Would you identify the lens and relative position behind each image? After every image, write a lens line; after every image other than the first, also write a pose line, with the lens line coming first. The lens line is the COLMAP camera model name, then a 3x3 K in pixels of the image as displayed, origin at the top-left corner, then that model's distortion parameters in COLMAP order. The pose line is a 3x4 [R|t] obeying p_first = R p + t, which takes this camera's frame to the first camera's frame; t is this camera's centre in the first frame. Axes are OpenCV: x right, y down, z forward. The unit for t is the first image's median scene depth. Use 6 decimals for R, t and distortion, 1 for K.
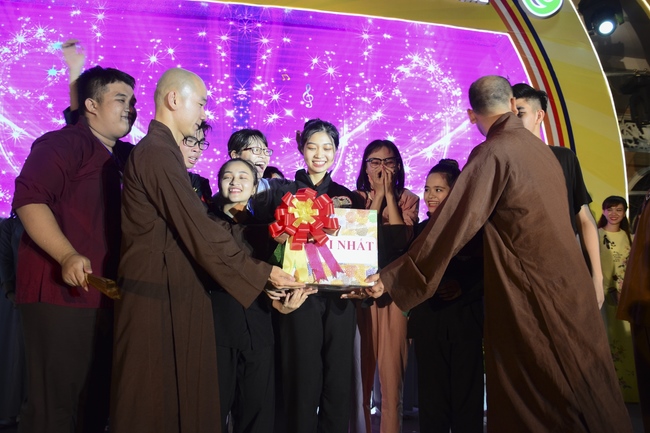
lens RADIAL K [[557.5, 0, 330.3], [0, 557.5, 217.1], [0, 0, 1]] dist [-0.144254, 0.147220]
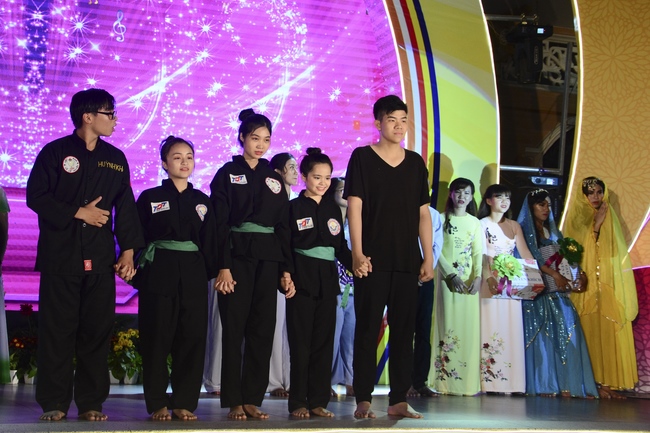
lens RADIAL K [[1525.7, 0, 282.6], [0, 1525.7, 177.7], [0, 0, 1]] dist [0.414712, 0.000000]
pose [[0.973294, 0.051689, 0.223669, -0.292222], [-0.060263, 0.997680, 0.031674, -0.084209], [-0.221513, -0.044307, 0.974150, -1.207213]]
